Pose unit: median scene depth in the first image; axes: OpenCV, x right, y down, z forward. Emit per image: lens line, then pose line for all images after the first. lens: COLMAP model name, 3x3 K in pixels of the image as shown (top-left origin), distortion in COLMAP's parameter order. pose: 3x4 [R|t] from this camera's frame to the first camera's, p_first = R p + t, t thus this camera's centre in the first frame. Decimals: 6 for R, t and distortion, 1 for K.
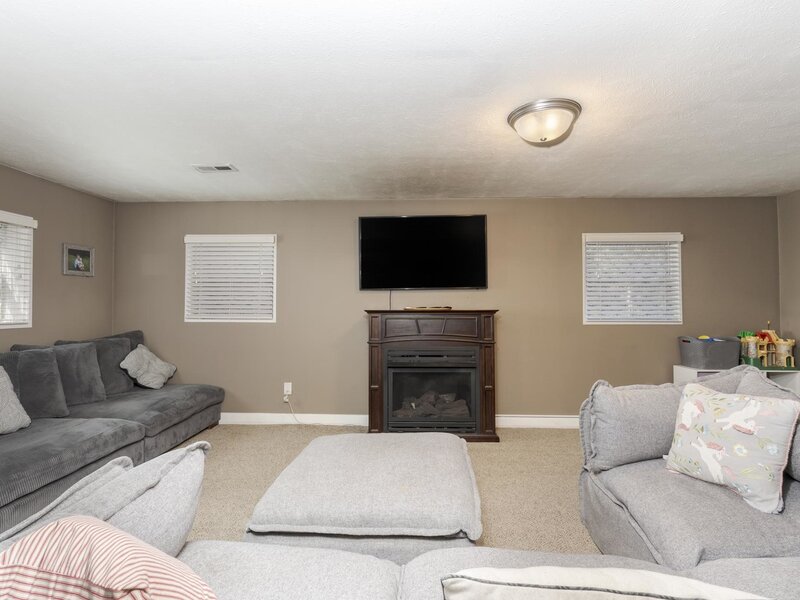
lens RADIAL K [[392.9, 0, 400.0], [0, 392.9, 300.0], [0, 0, 1]] dist [-0.000848, 0.000561]
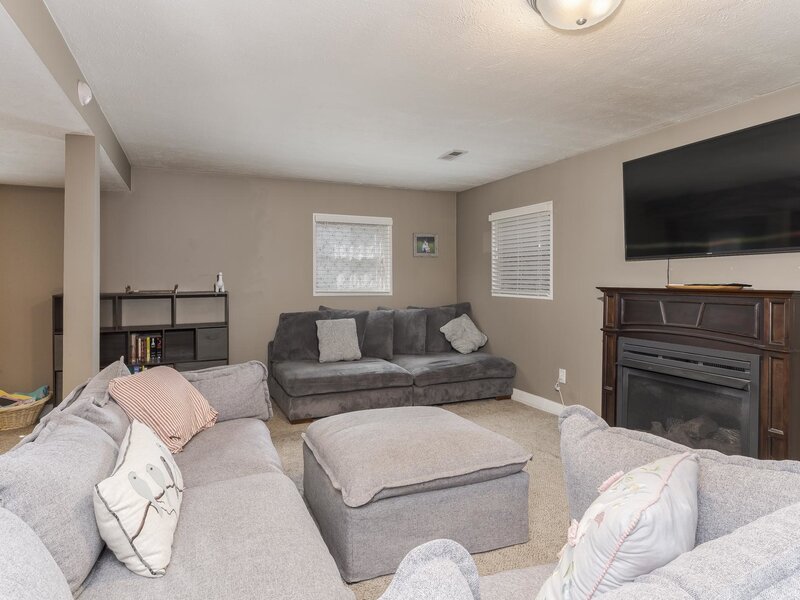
lens RADIAL K [[479.7, 0, 387.1], [0, 479.7, 287.3], [0, 0, 1]] dist [0.001370, 0.000578]
pose [[0.434068, 0.016210, -0.900734, 0.543381], [0.011214, 0.999663, 0.023394, -0.000925], [0.900810, -0.020256, 0.433741, 0.205262]]
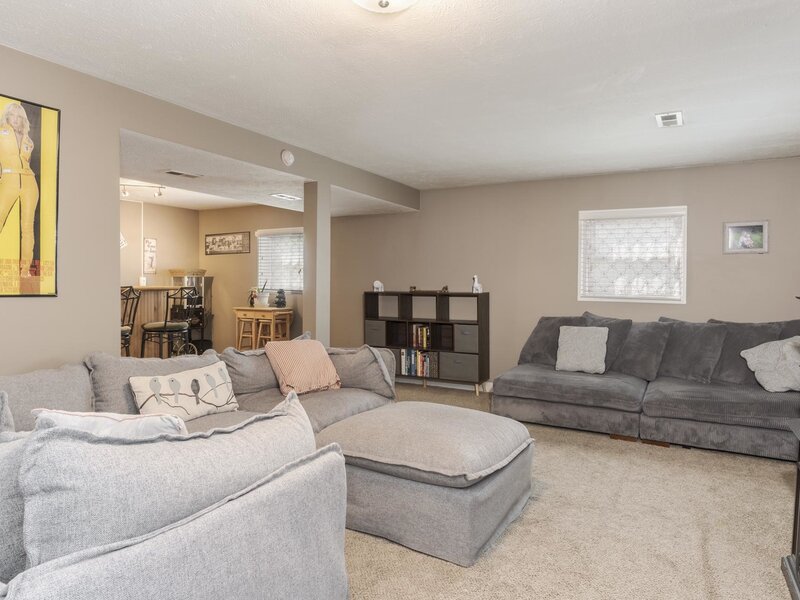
lens RADIAL K [[496.4, 0, 400.0], [0, 496.4, 300.0], [0, 0, 1]] dist [0.000658, 0.000289]
pose [[-0.433665, 0.027542, -0.900653, 0.612917], [-0.000046, 0.999532, 0.030588, 0.012695], [0.901074, 0.013307, -0.433461, 0.776351]]
